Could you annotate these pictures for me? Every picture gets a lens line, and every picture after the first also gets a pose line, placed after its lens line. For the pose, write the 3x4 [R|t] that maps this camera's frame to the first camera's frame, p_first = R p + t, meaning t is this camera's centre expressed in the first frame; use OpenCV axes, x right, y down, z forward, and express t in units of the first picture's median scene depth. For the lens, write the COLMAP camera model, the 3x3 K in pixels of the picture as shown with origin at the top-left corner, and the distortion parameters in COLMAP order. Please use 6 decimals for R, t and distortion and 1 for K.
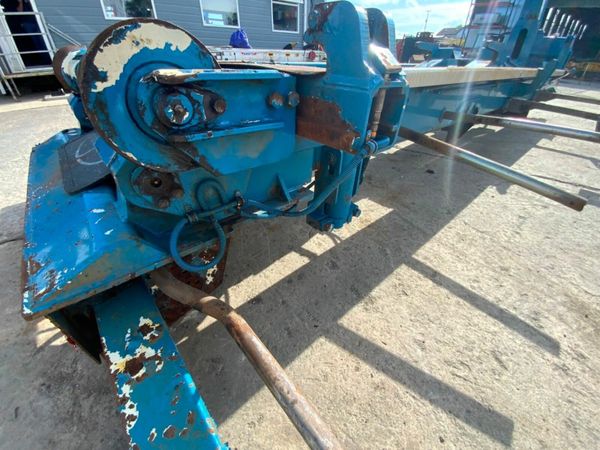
lens RADIAL K [[245.9, 0, 301.1], [0, 245.9, 224.6], [0, 0, 1]] dist [0.007974, -0.013068]
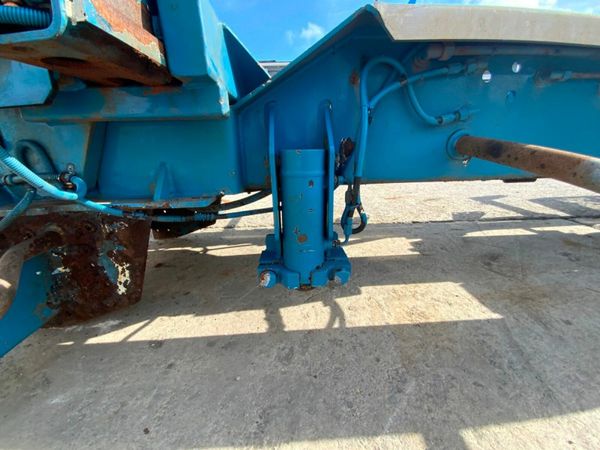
lens RADIAL K [[245.9, 0, 301.3], [0, 245.9, 211.2], [0, 0, 1]] dist [0.007974, -0.013068]
pose [[0.771142, 0.116140, -0.625981, 0.542685], [-0.316086, 0.923327, -0.218076, -0.037007], [0.552658, 0.366031, 0.748726, 0.516785]]
